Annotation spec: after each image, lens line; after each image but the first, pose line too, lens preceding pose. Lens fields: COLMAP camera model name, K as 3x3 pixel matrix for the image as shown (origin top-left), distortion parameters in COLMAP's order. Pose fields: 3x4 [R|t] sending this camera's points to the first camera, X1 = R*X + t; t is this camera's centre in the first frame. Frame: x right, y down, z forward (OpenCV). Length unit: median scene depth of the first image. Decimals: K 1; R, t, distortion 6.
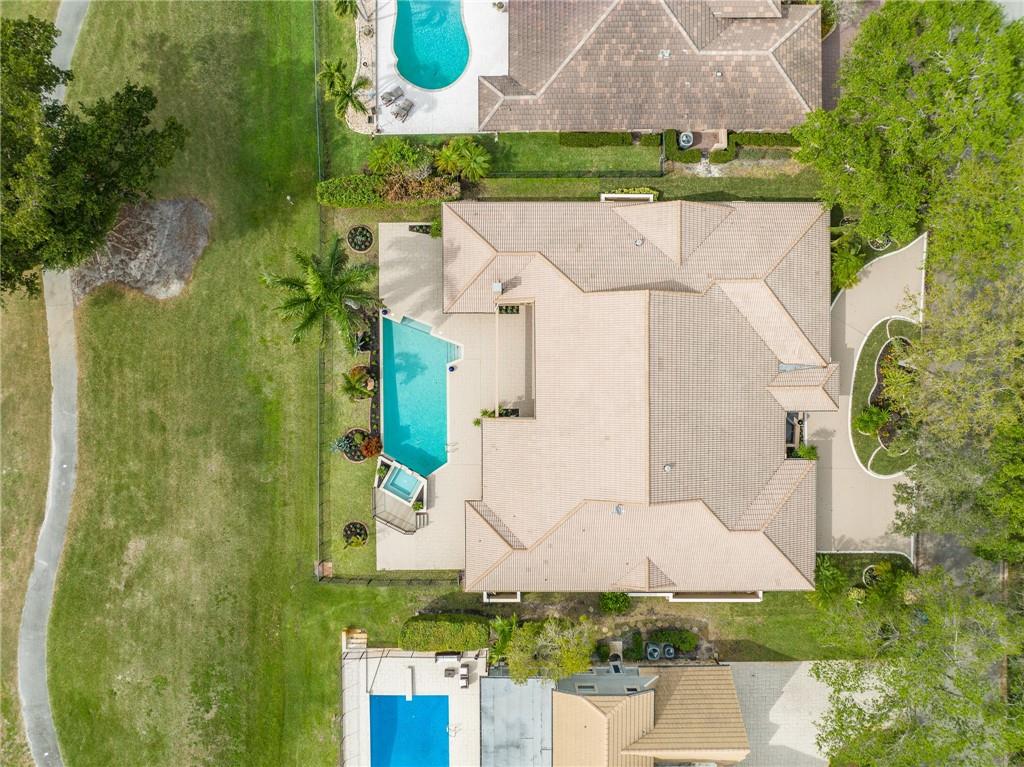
lens RADIAL K [[724.1, 0, 514.3], [0, 724.1, 382.9], [0, 0, 1]] dist [-0.008079, 0.001432]
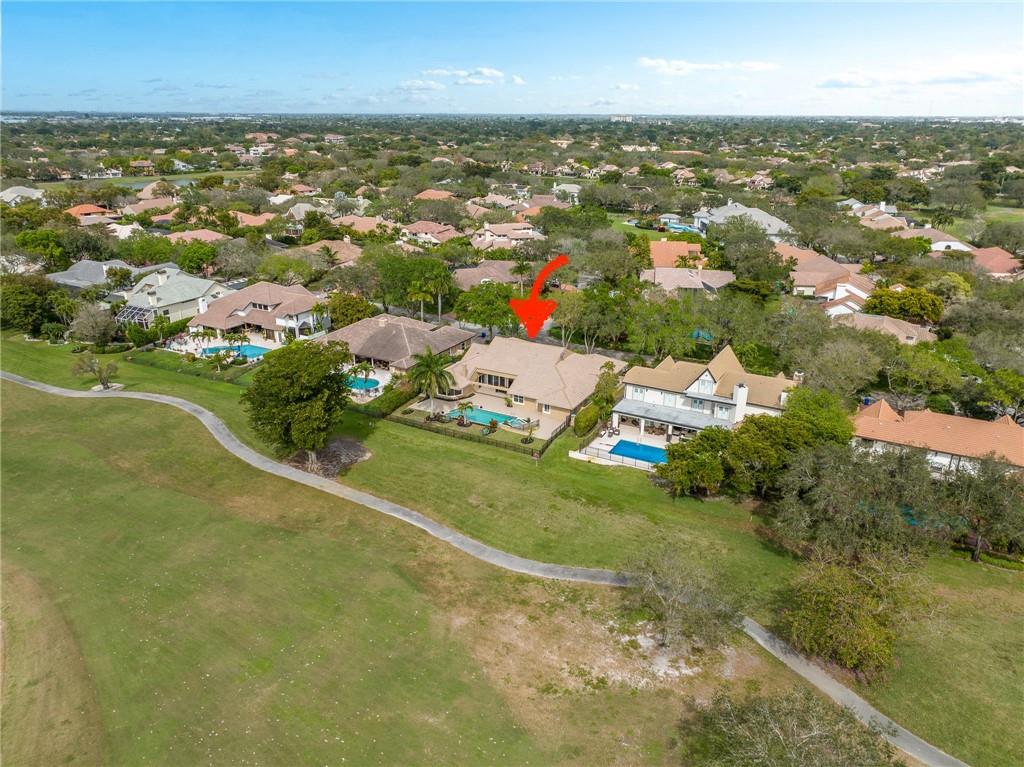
lens RADIAL K [[724.1, 0, 514.3], [0, 724.1, 382.9], [0, 0, 1]] dist [-0.008079, 0.001432]
pose [[0.481957, -0.288596, 0.827303, -1.795867], [0.876094, 0.173021, -0.450025, 1.022639], [-0.013265, 0.941688, 0.336225, 0.184798]]
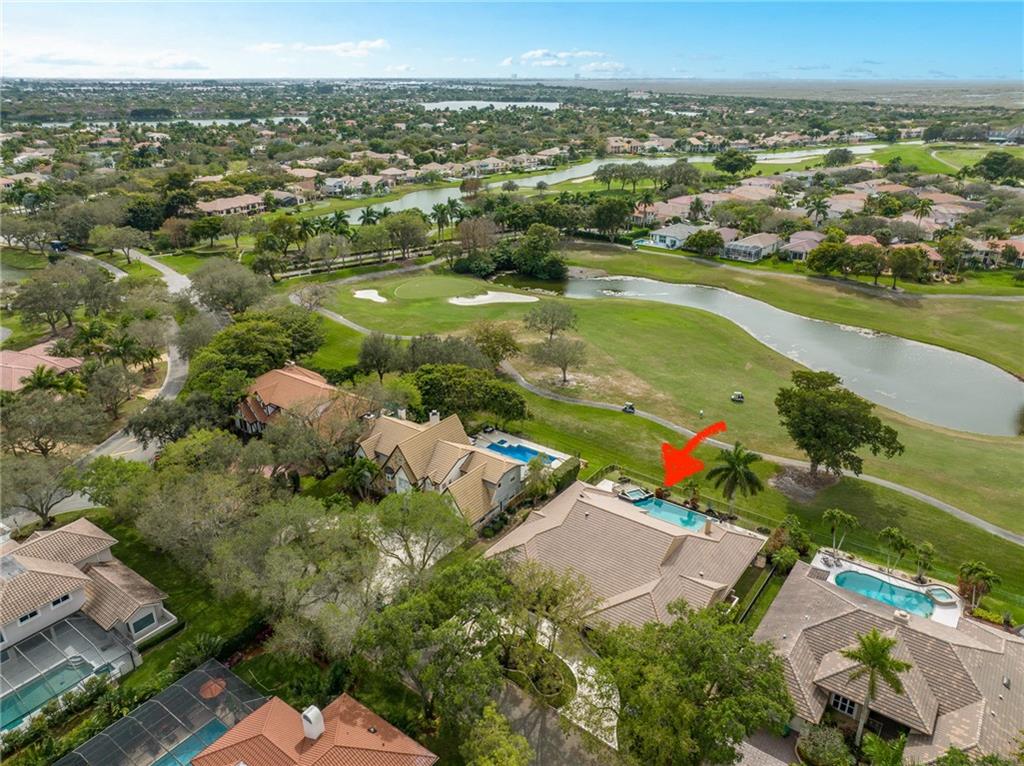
lens RADIAL K [[724.1, 0, 514.3], [0, 724.1, 382.4], [0, 0, 1]] dist [-0.008079, 0.001432]
pose [[-0.594315, 0.318438, -0.738503, 1.415075], [-0.804231, -0.233992, 0.546315, -0.609575], [0.001164, 0.918611, 0.395162, -0.082178]]
